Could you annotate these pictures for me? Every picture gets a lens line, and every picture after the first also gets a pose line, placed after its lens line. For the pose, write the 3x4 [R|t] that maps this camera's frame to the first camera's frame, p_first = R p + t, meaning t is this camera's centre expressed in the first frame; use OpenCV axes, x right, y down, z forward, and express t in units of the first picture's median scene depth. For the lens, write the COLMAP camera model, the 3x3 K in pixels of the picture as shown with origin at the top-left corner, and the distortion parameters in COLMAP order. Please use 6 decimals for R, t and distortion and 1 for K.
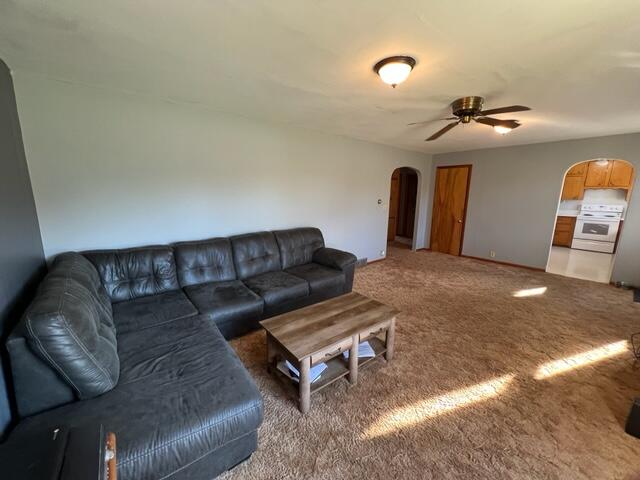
lens RADIAL K [[255.2, 0, 323.5], [0, 255.2, 242.6], [0, 0, 1]] dist [-0.000988, -0.000130]
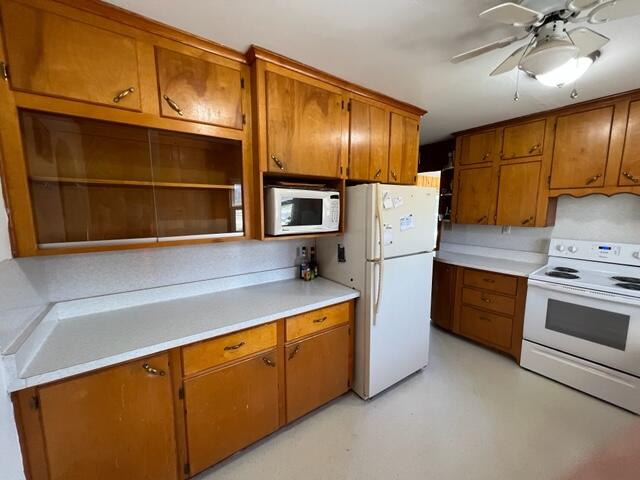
lens RADIAL K [[255.2, 0, 316.3], [0, 255.2, 240.0], [0, 0, 1]] dist [-0.000988, -0.000130]
pose [[0.997042, 0.001904, -0.076836, 0.736126], [-0.007302, 0.997517, -0.070044, -0.125431], [0.076511, 0.070398, 0.994580, 0.634798]]
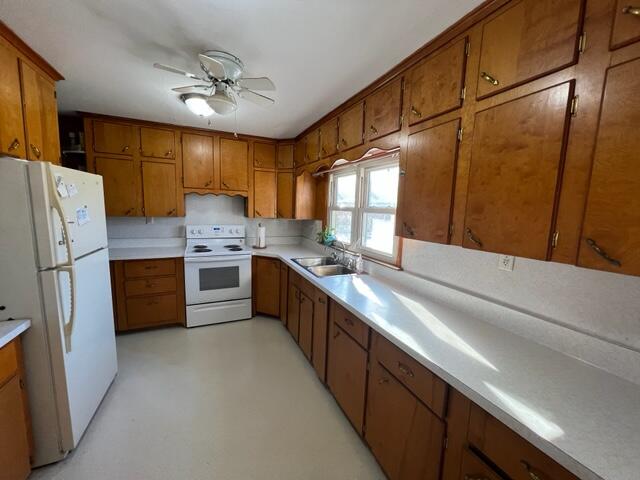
lens RADIAL K [[255.2, 0, 320.7], [0, 255.2, 240.0], [0, 0, 1]] dist [-0.000988, -0.000130]
pose [[0.265743, -0.121389, 0.956371, 0.644882], [0.157611, 0.984164, 0.081122, -0.127836], [-0.951073, 0.129177, 0.280667, 0.653999]]
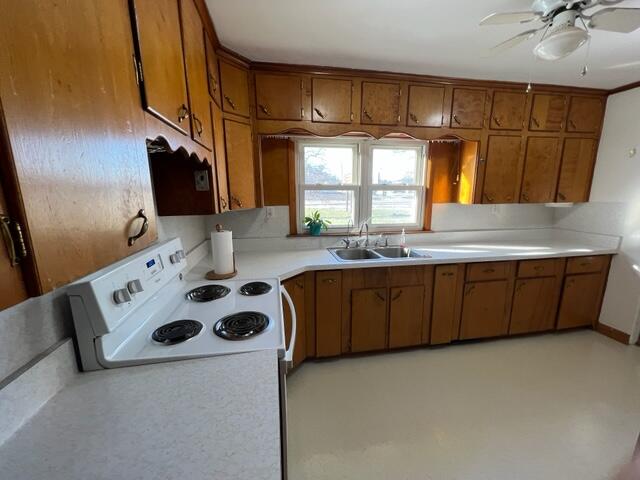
lens RADIAL K [[255.2, 0, 317.2], [0, 255.2, 240.2], [0, 0, 1]] dist [-0.000988, -0.000130]
pose [[-0.867790, -0.101145, 0.486529, 0.913681], [0.093285, 0.928504, 0.359414, -0.202467], [-0.488097, 0.357282, -0.796311, 1.064421]]
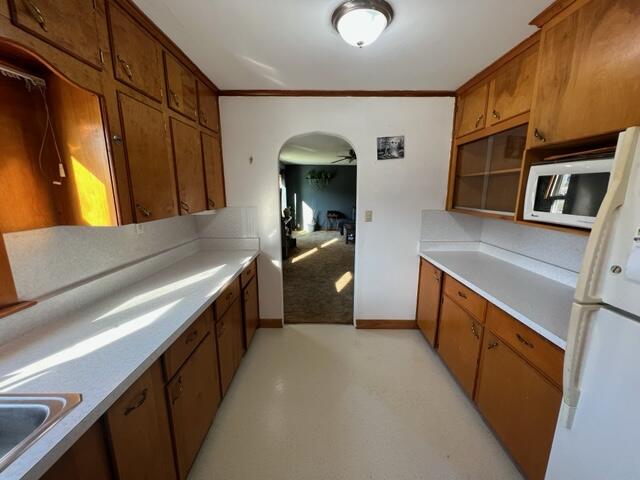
lens RADIAL K [[255.2, 0, 319.8], [0, 255.2, 239.8], [0, 0, 1]] dist [-0.000988, -0.000130]
pose [[-0.642864, 0.133534, -0.754251, 0.950534], [-0.157058, 0.940786, 0.300423, -0.167048], [0.749706, 0.311592, -0.583825, 0.867672]]
